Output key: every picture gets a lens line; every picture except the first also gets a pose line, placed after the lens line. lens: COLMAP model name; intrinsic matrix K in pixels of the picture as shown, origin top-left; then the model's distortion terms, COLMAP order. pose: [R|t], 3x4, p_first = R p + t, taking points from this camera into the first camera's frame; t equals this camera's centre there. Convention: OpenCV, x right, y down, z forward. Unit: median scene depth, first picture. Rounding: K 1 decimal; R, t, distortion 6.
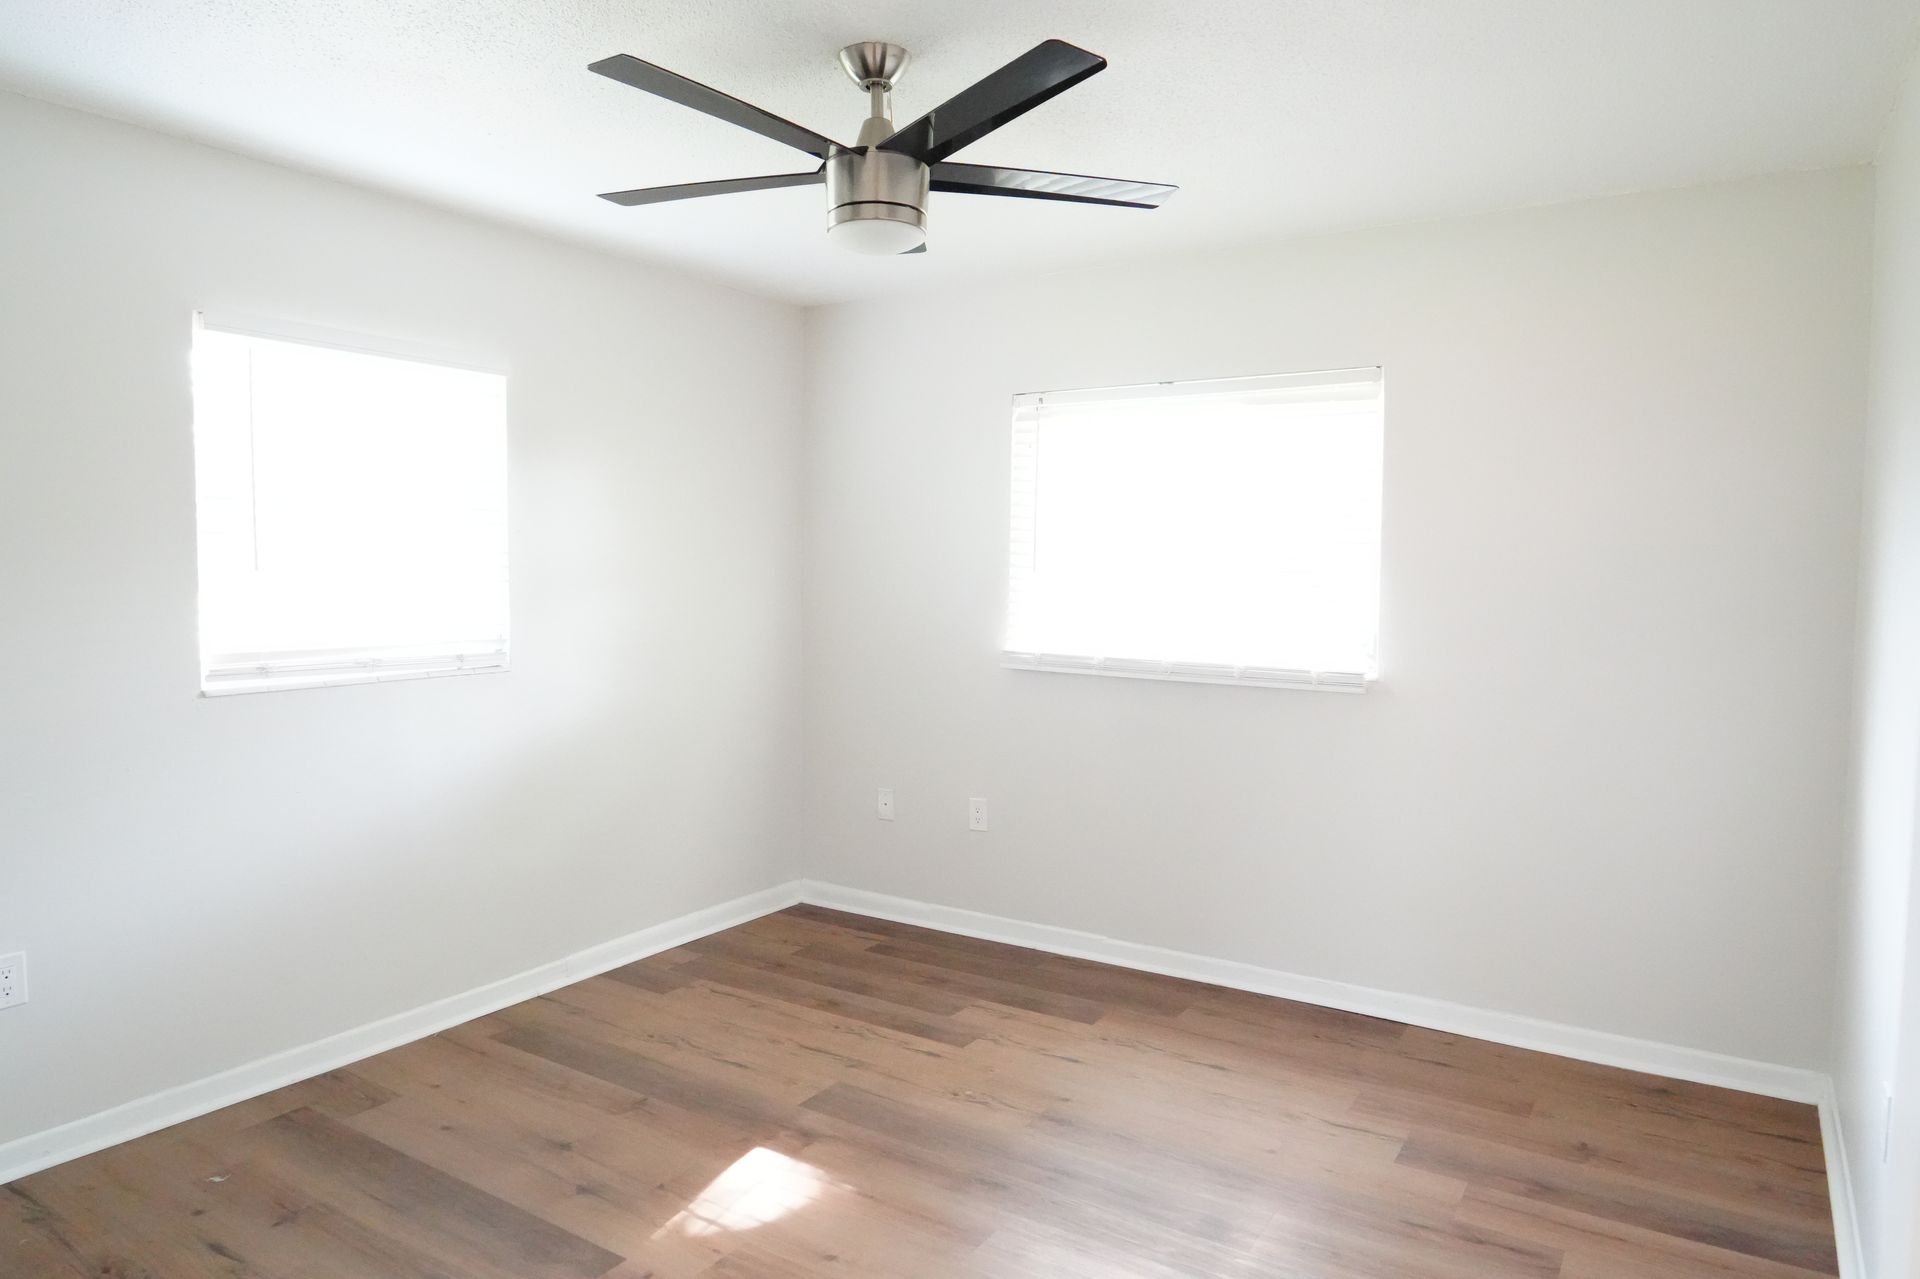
lens RADIAL K [[1181.5, 0, 961.8], [0, 1181.5, 634.4], [0, 0, 1]] dist [-0.036303, 0.020918]
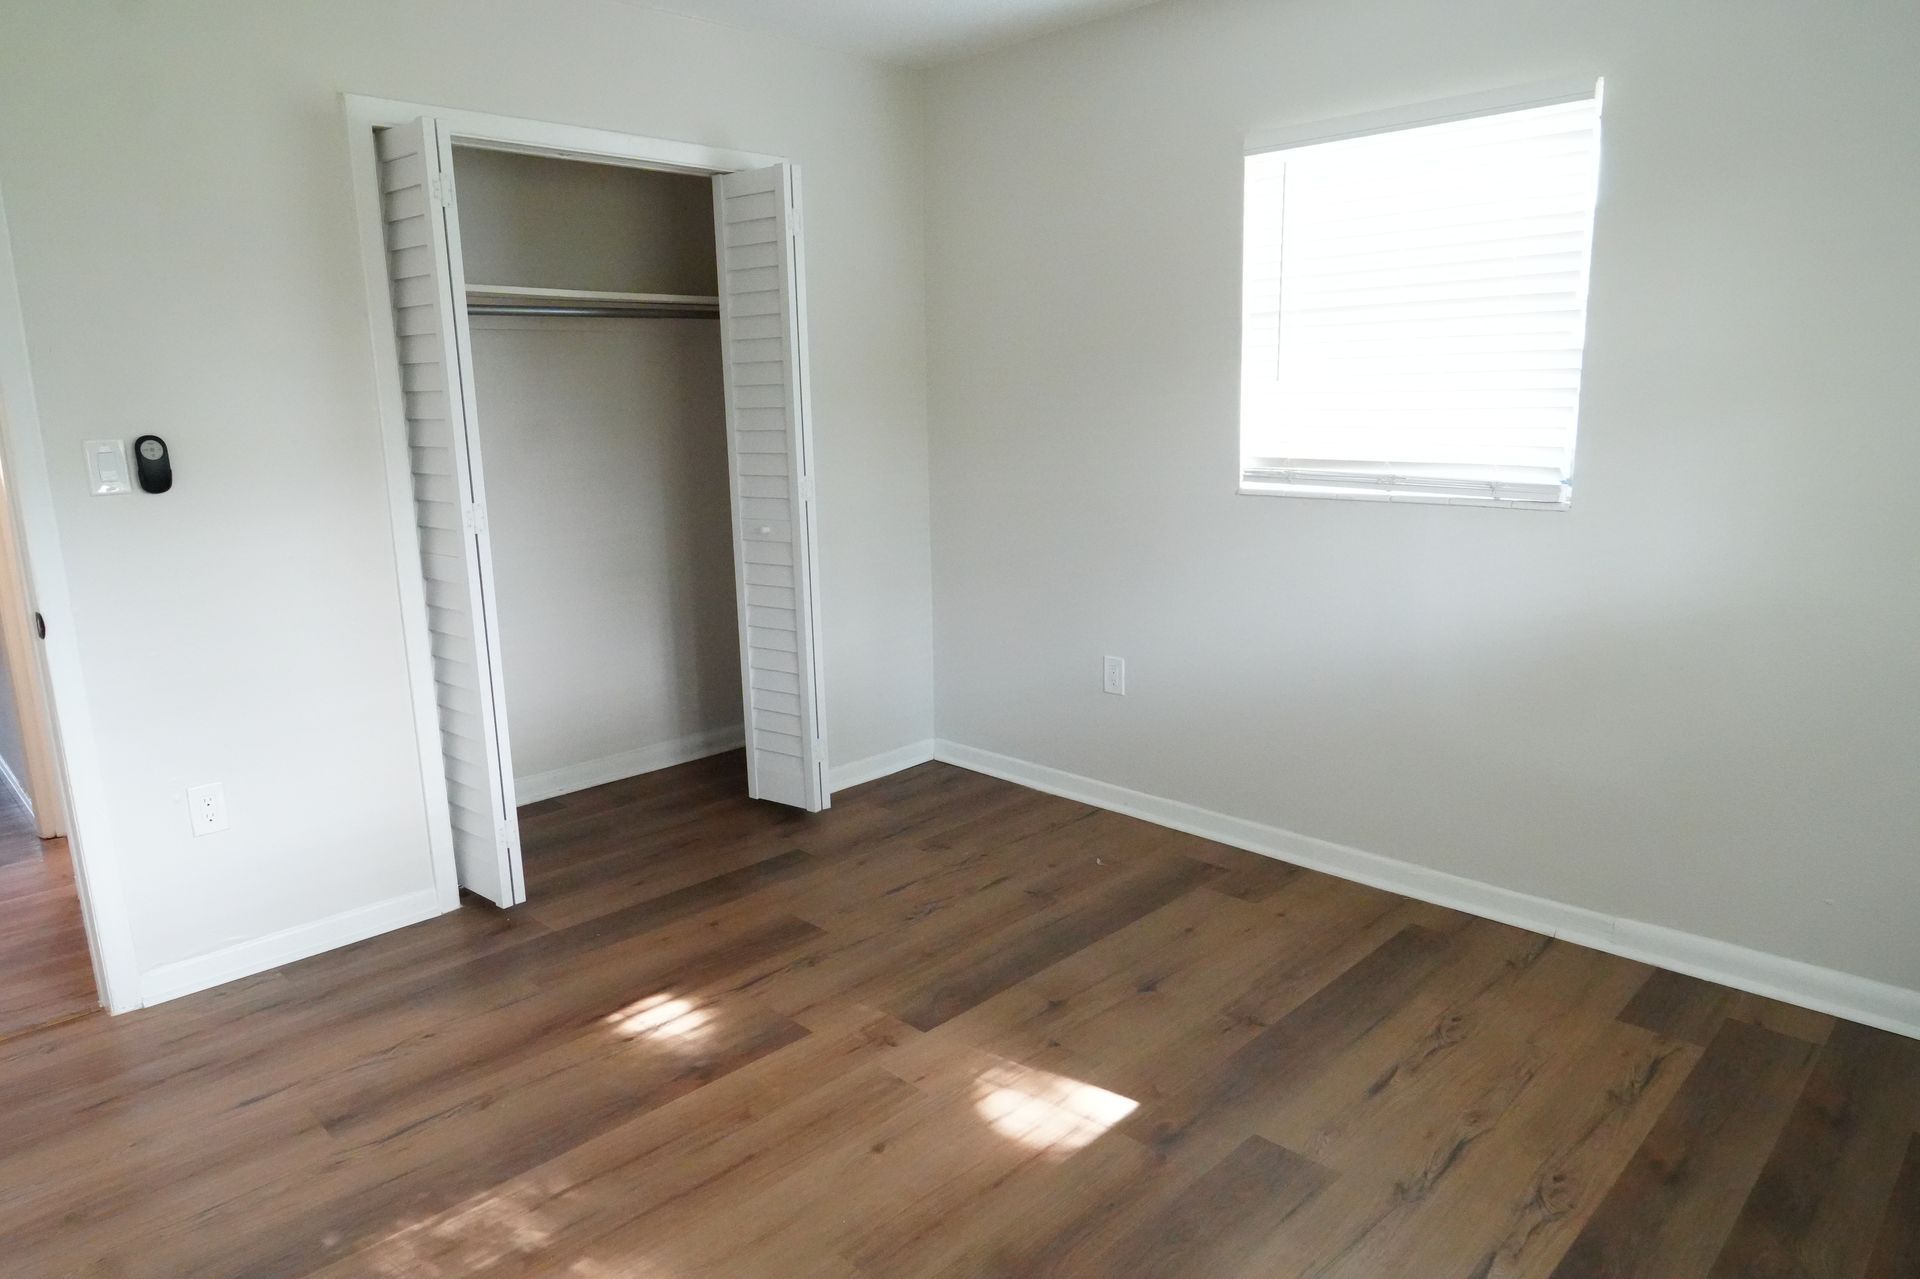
lens RADIAL K [[1181.5, 0, 961.8], [0, 1181.5, 634.4], [0, 0, 1]] dist [-0.036303, 0.020918]
pose [[-0.189644, 0.195089, -0.962276, 0.485718], [-0.043247, 0.977450, 0.206689, -0.034661], [0.980900, 0.080812, -0.176930, 0.859391]]
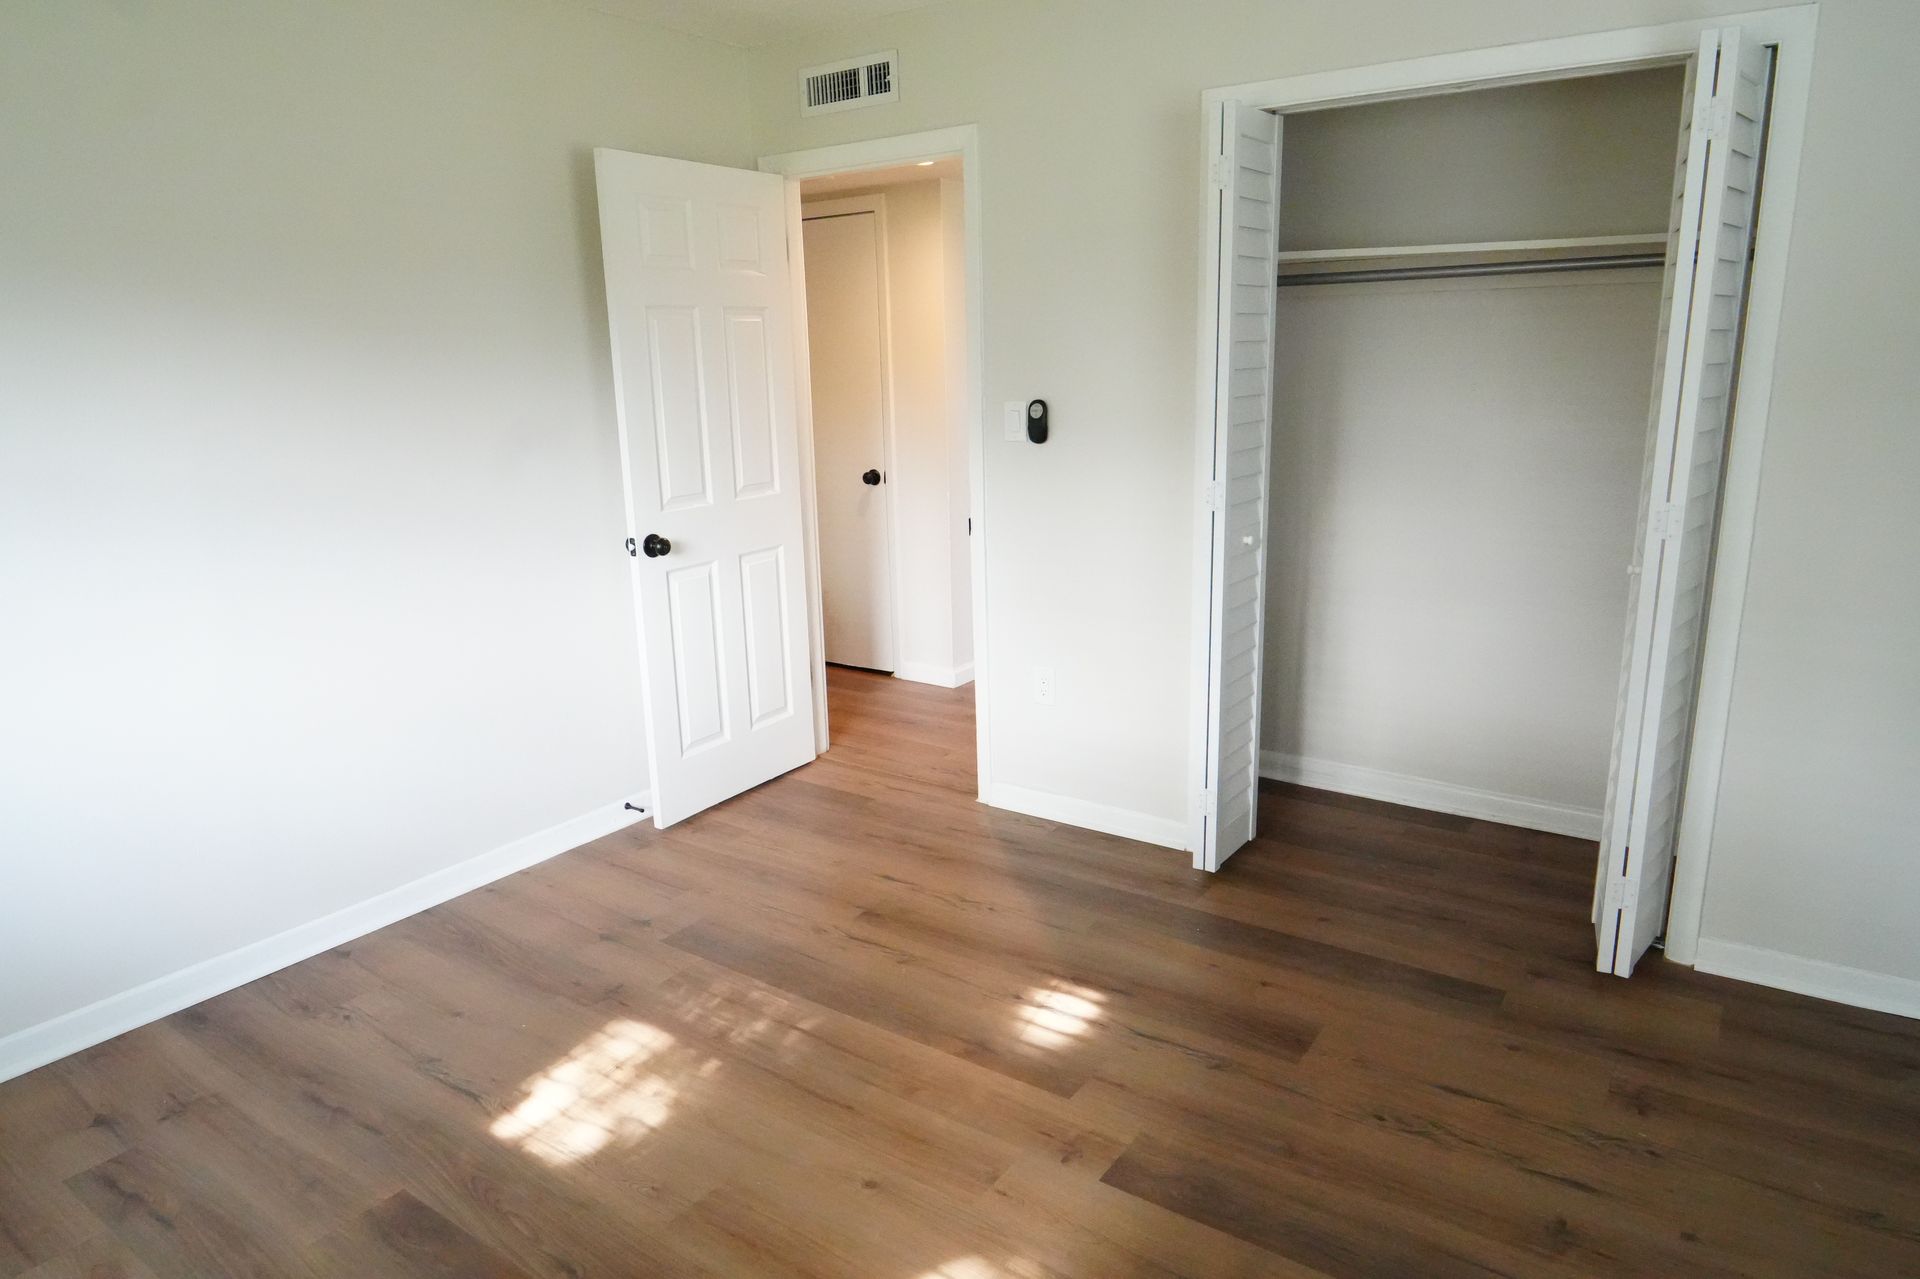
lens RADIAL K [[1181.5, 0, 961.8], [0, 1181.5, 634.4], [0, 0, 1]] dist [-0.036303, 0.020918]
pose [[-0.999775, 0.015879, 0.014073, -0.147434], [0.019334, 0.955006, 0.295956, -0.093614], [-0.008741, 0.296161, -0.955098, 1.246994]]
